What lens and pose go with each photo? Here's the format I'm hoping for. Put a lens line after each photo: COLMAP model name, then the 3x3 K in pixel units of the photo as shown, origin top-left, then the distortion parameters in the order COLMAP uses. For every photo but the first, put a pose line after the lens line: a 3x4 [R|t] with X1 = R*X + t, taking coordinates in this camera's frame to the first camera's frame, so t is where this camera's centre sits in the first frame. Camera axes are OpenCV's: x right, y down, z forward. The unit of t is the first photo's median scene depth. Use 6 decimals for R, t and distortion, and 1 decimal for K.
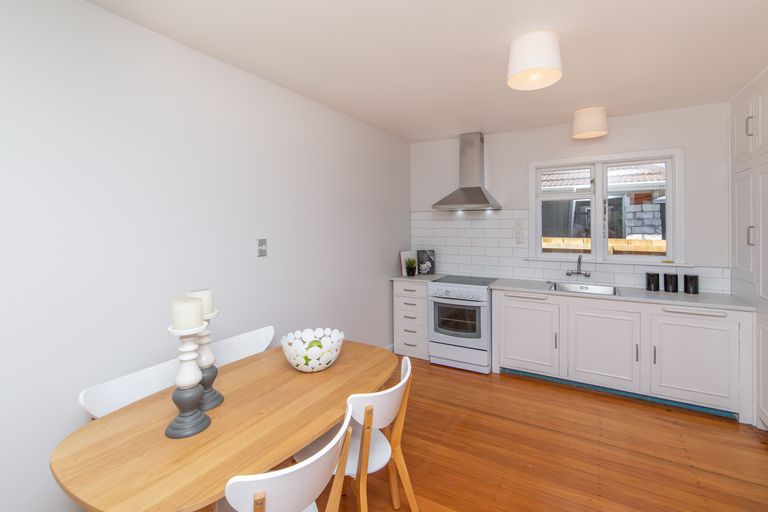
lens RADIAL K [[344.8, 0, 384.4], [0, 344.8, 221.6], [0, 0, 1]] dist [-0.001447, -0.000586]
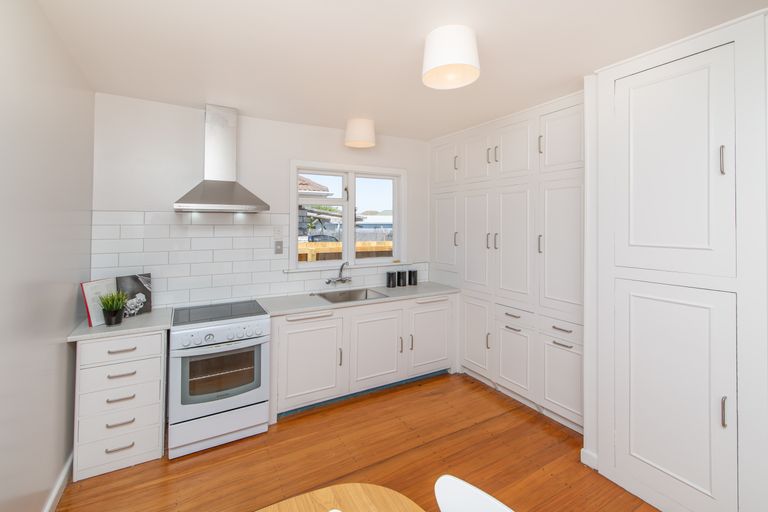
lens RADIAL K [[345.0, 0, 383.8], [0, 345.0, 217.2], [0, 0, 1]] dist [0.003002, 0.000307]
pose [[0.501913, 0.024836, 0.864561, -0.237632], [-0.004284, 0.999647, -0.026230, -0.006438], [-0.864907, 0.009462, 0.501842, 0.396947]]
